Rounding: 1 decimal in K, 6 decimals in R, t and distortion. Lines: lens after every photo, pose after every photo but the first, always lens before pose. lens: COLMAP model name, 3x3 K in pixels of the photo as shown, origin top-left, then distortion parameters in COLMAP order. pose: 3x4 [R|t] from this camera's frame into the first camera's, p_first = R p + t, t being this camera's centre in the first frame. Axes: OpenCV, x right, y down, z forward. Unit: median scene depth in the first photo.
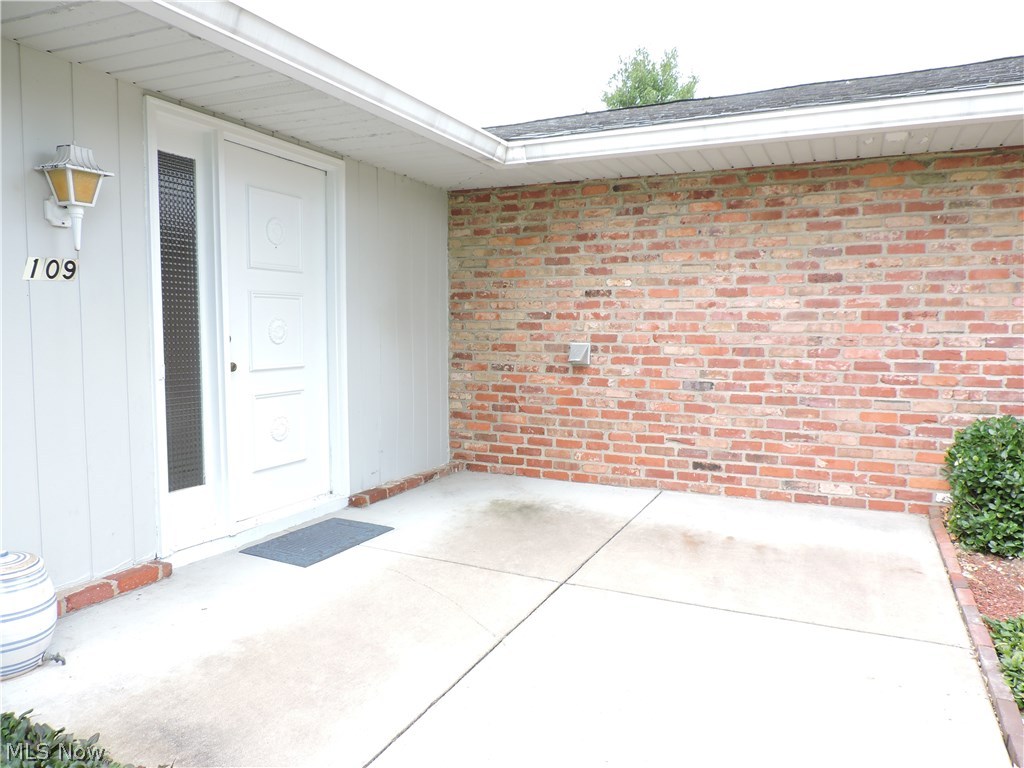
lens RADIAL K [[728.6, 0, 512.5], [0, 728.6, 383.6], [0, 0, 1]] dist [-0.000705, -0.000183]
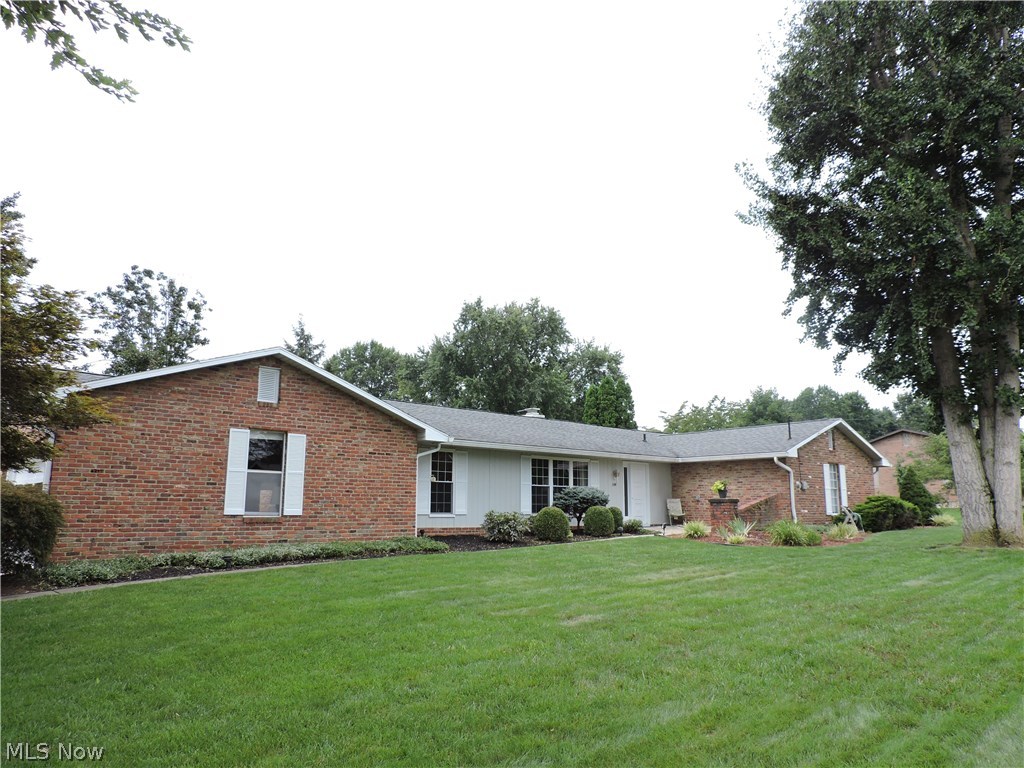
lens RADIAL K [[728.6, 0, 511.4], [0, 728.6, 383.3], [0, 0, 1]] dist [-0.000705, -0.000183]
pose [[0.922648, -0.069239, -0.379377, 0.932725], [-0.026096, 0.970286, -0.240550, 0.460572], [0.384760, 0.231843, 0.893425, -4.407121]]
